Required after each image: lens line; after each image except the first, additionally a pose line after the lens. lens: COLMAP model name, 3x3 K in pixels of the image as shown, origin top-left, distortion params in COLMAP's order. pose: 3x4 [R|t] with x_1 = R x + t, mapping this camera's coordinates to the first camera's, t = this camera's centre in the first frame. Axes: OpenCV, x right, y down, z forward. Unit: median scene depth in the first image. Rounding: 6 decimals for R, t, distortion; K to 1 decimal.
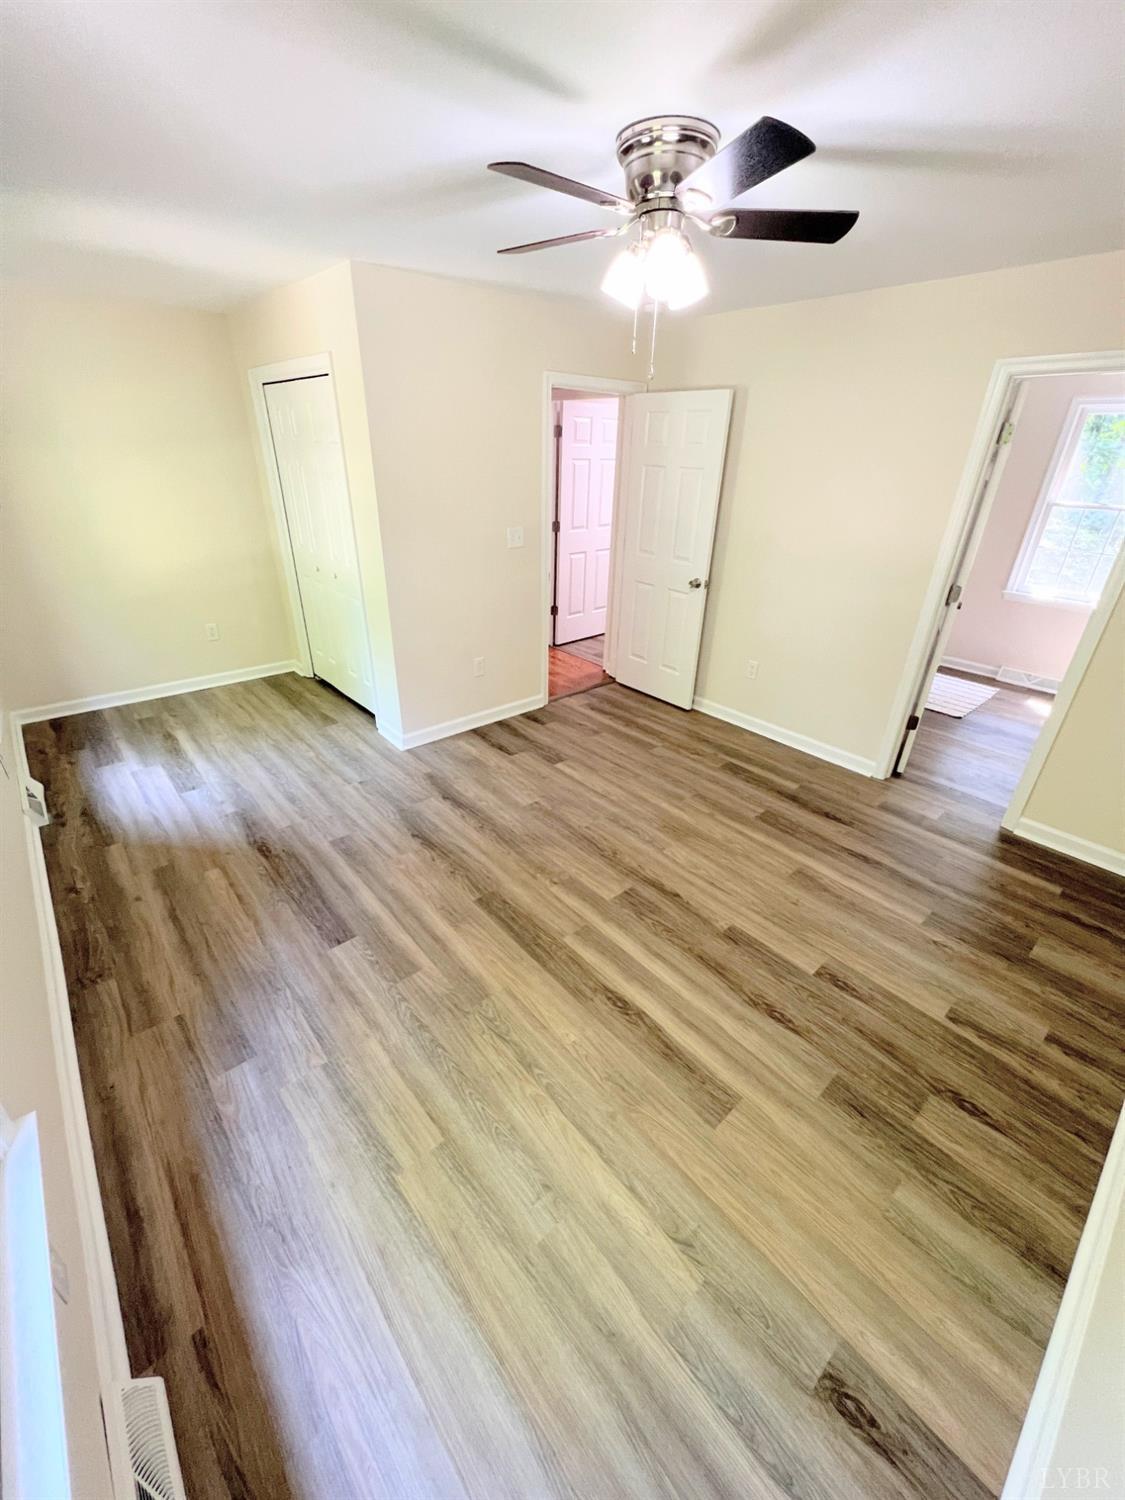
lens RADIAL K [[599.2, 0, 560.5], [0, 599.2, 753.7], [0, 0, 1]] dist [-0.001204, 0.000338]
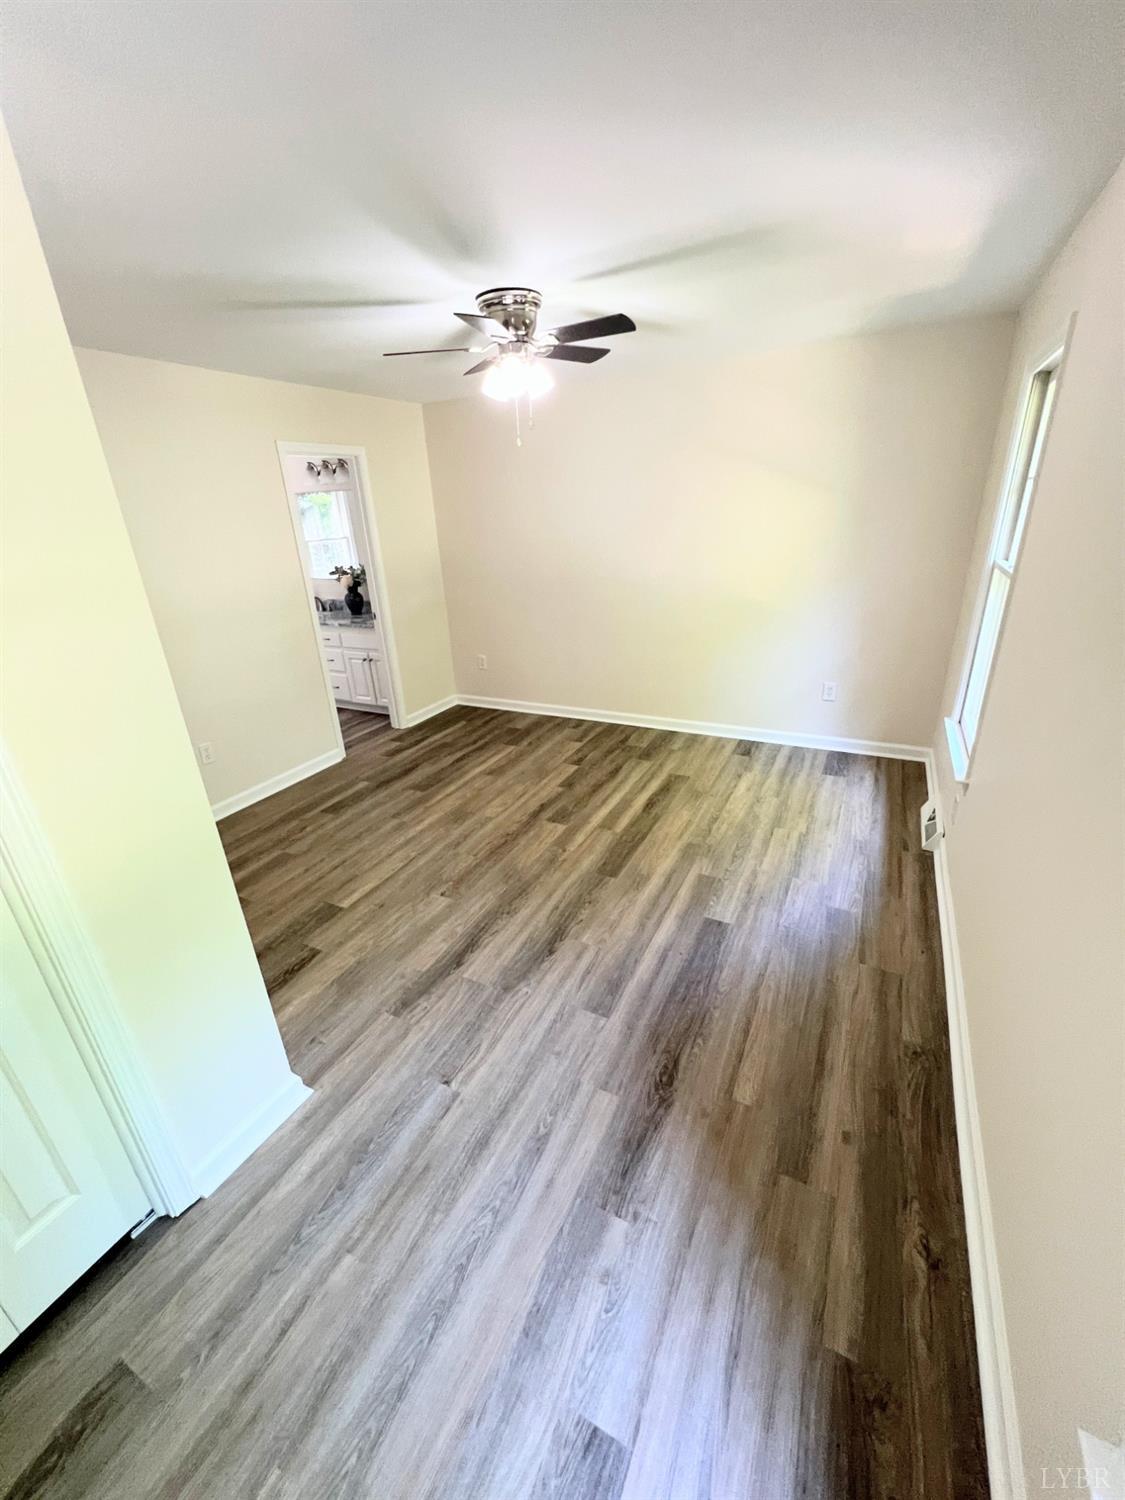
lens RADIAL K [[599.2, 0, 562.4], [0, 599.2, 745.9], [0, 0, 1]] dist [-0.001204, 0.000338]
pose [[-0.370446, -0.352245, 0.859472, -1.012698], [0.461818, 0.732985, 0.499457, -0.561057], [-0.805912, 0.581942, -0.108858, 1.078277]]
